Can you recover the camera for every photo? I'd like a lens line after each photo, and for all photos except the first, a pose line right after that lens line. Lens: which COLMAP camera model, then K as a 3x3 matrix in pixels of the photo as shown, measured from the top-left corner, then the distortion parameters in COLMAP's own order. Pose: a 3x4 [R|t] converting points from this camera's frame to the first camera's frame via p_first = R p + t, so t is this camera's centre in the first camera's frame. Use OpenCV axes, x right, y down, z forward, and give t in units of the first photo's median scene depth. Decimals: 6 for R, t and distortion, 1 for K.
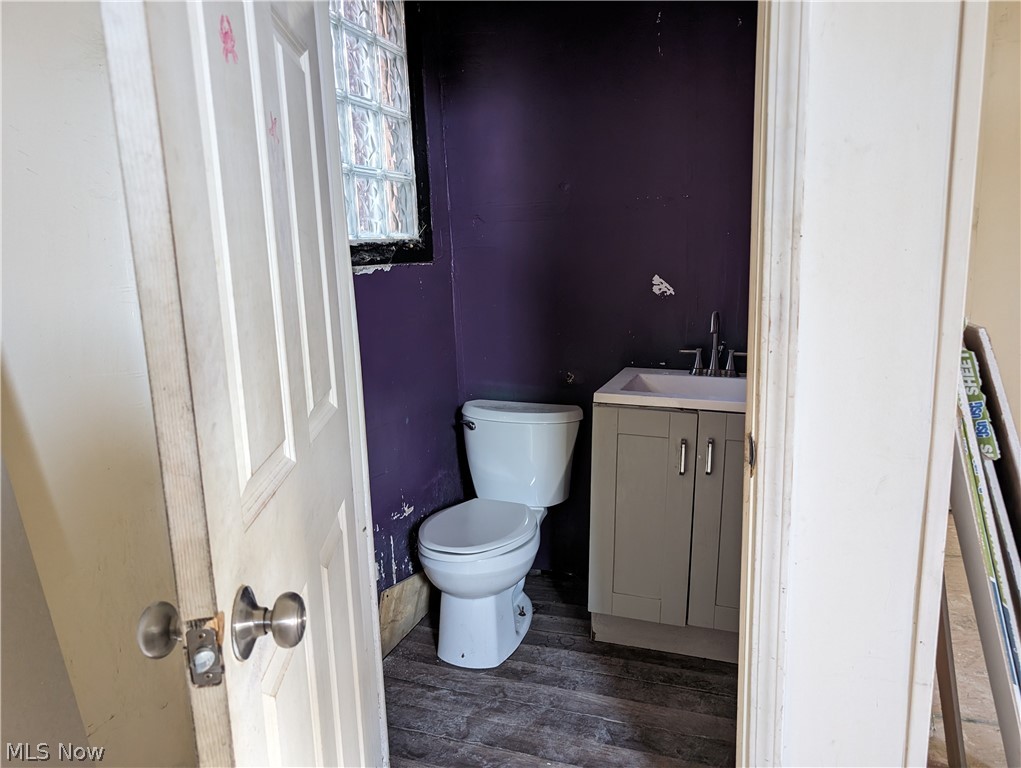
lens RADIAL K [[700.9, 0, 559.4], [0, 700.9, 381.5], [0, 0, 1]] dist [0.000132, 0.003350]
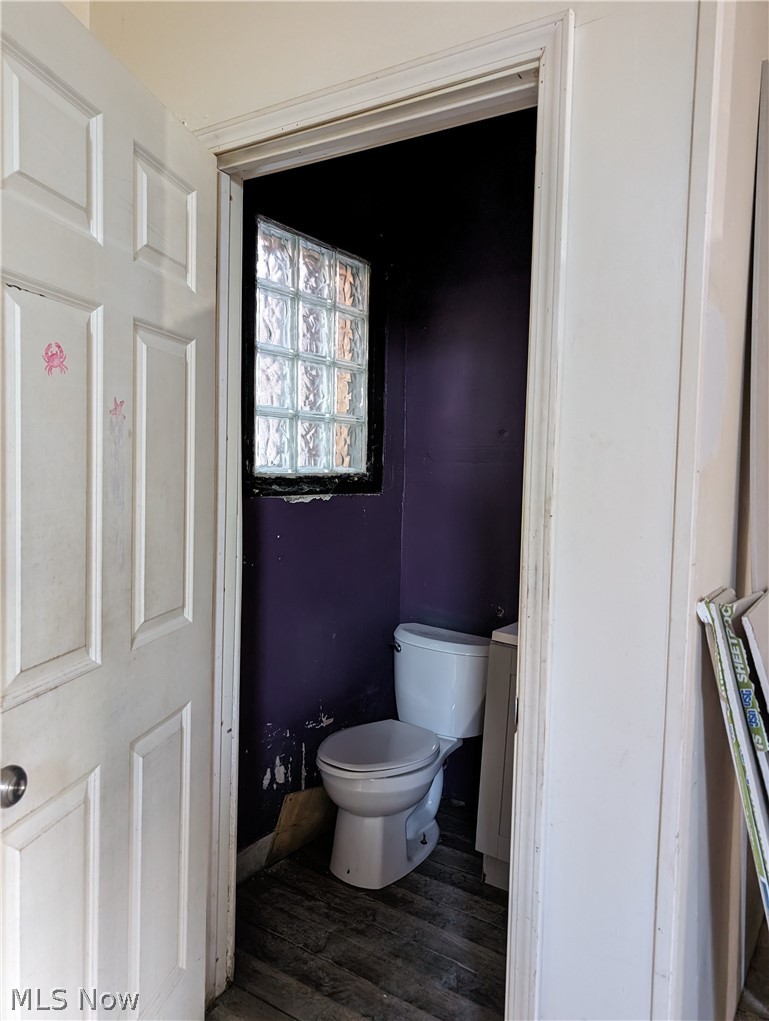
lens RADIAL K [[700.9, 0, 437.1], [0, 700.9, 510.4], [0, 0, 1]] dist [0.000132, 0.003350]
pose [[0.971429, 0.078444, -0.223990, 0.195696], [-0.106748, 0.987357, -0.117176, -0.031391], [0.211967, 0.137739, 0.967522, -0.052912]]
